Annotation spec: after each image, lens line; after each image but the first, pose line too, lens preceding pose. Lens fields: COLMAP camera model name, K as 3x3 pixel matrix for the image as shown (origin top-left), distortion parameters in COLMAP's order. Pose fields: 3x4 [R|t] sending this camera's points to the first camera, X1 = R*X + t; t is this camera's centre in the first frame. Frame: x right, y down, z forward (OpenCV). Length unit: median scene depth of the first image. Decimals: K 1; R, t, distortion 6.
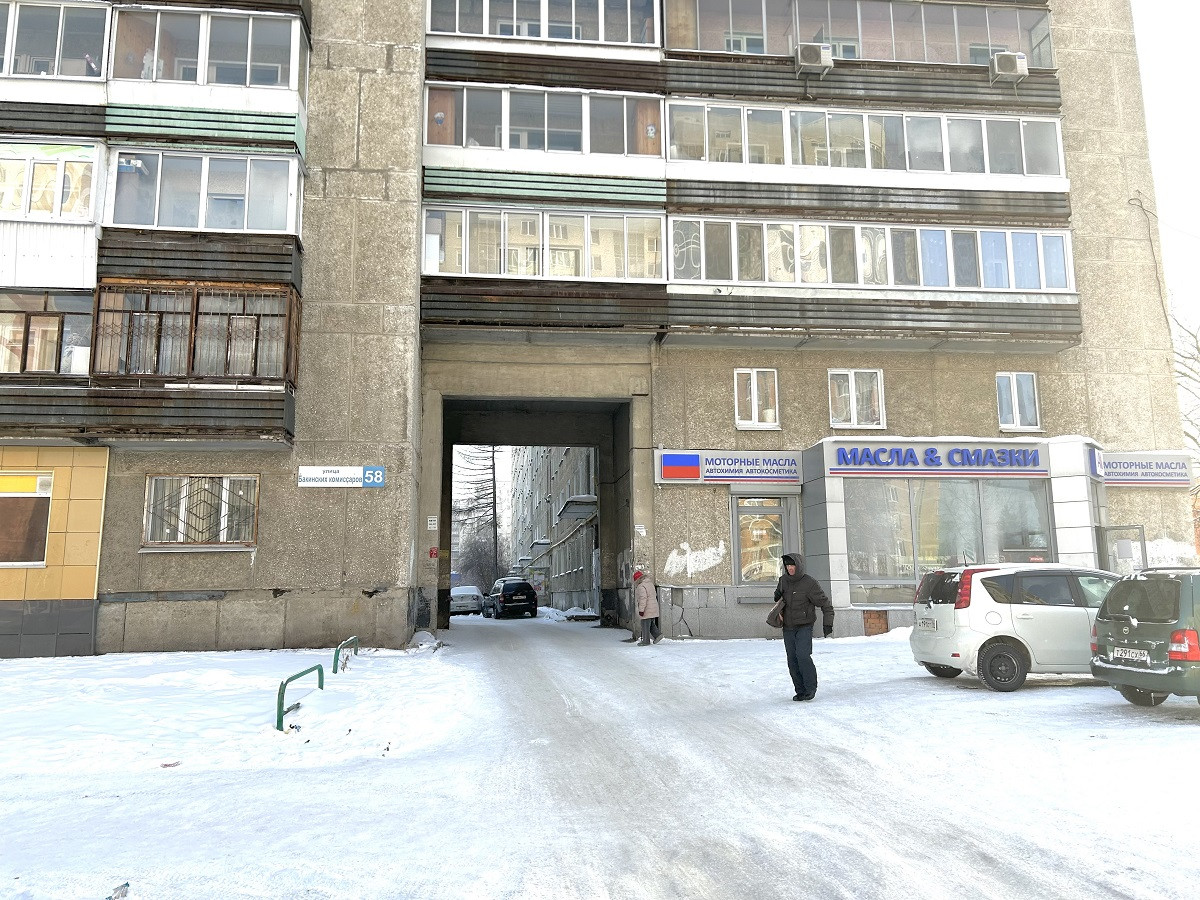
lens RADIAL K [[910.7, 0, 585.4], [0, 910.7, 446.2], [0, 0, 1]] dist [0.062731, -0.063454]
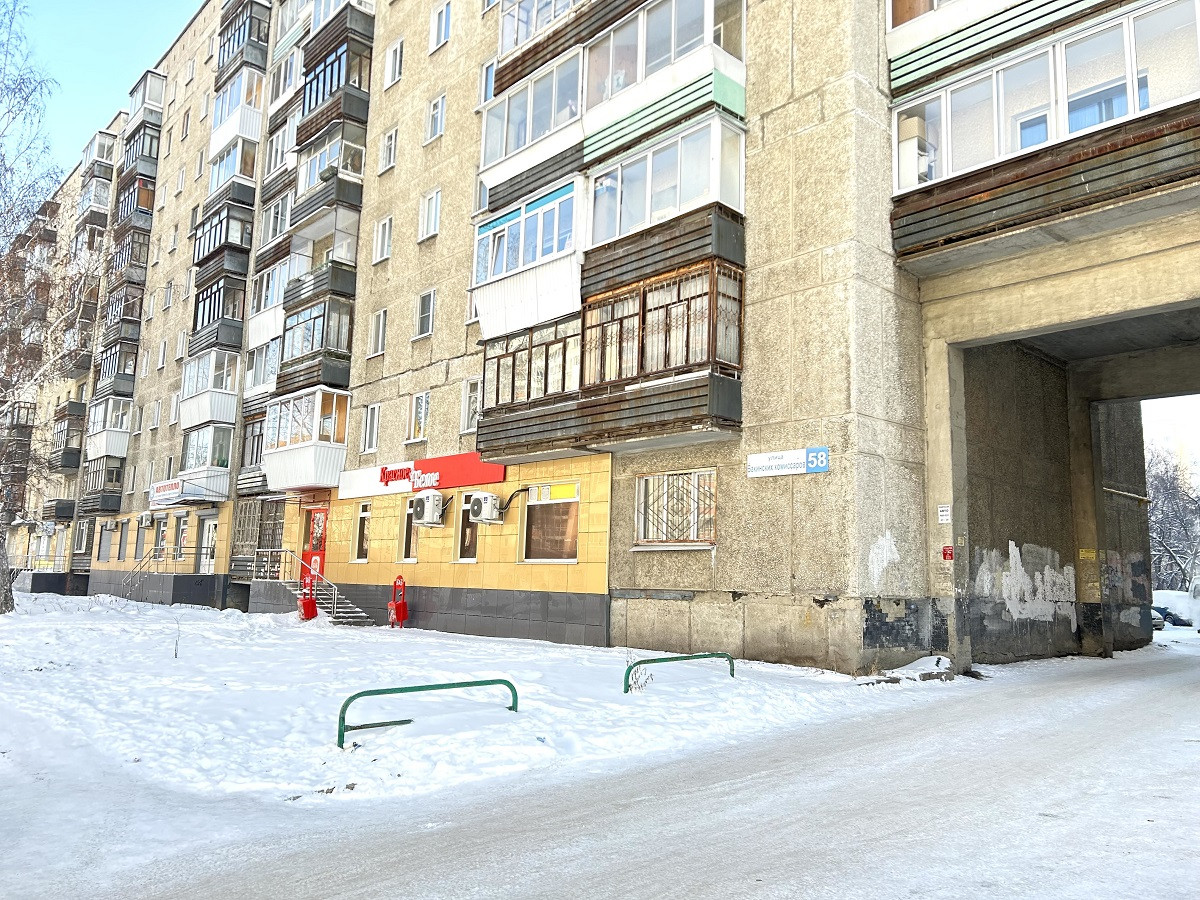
lens RADIAL K [[910.7, 0, 585.4], [0, 910.7, 446.2], [0, 0, 1]] dist [0.062731, -0.063454]
pose [[0.568762, -0.095445, -0.816946, 0.329956], [0.096776, 0.994111, -0.048767, 0.042043], [0.816789, -0.051324, 0.574649, 0.366032]]
